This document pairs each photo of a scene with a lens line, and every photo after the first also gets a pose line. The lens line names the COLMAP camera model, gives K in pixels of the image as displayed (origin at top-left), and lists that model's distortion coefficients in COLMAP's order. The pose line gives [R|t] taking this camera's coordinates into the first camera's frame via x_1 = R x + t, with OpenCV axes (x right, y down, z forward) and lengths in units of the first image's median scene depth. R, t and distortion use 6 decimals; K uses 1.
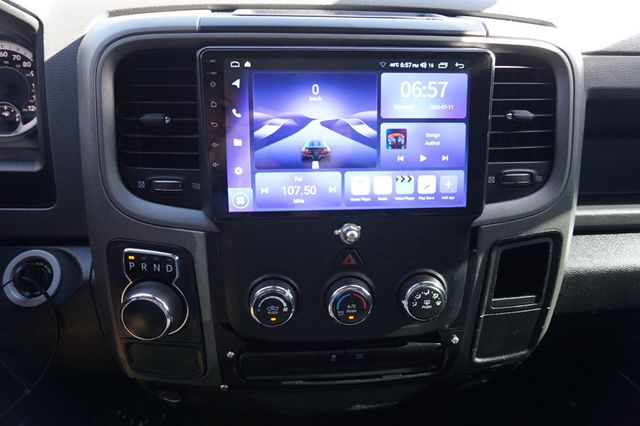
lens RADIAL K [[434.4, 0, 320.0], [0, 434.4, 213.0], [0, 0, 1]] dist [-0.010340, 0.002841]
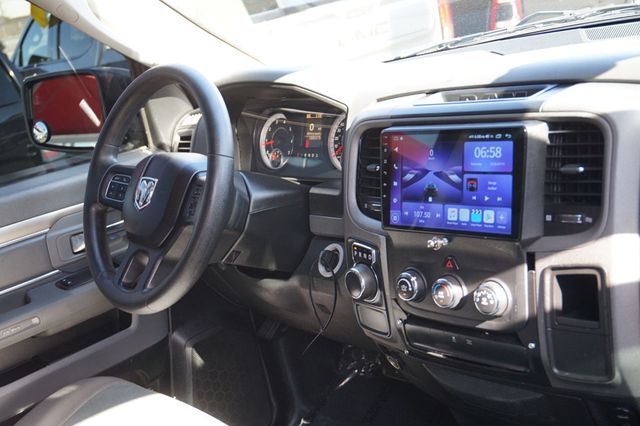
lens RADIAL K [[812.3, 0, 320.0], [0, 812.3, 213.0], [0, 0, 1]] dist [0.025083, -0.000041]
pose [[0.603771, 0.063773, -0.794603, 2.089499], [-0.130257, 0.991290, -0.019416, 0.049001], [0.786444, 0.115225, 0.606819, -1.099844]]
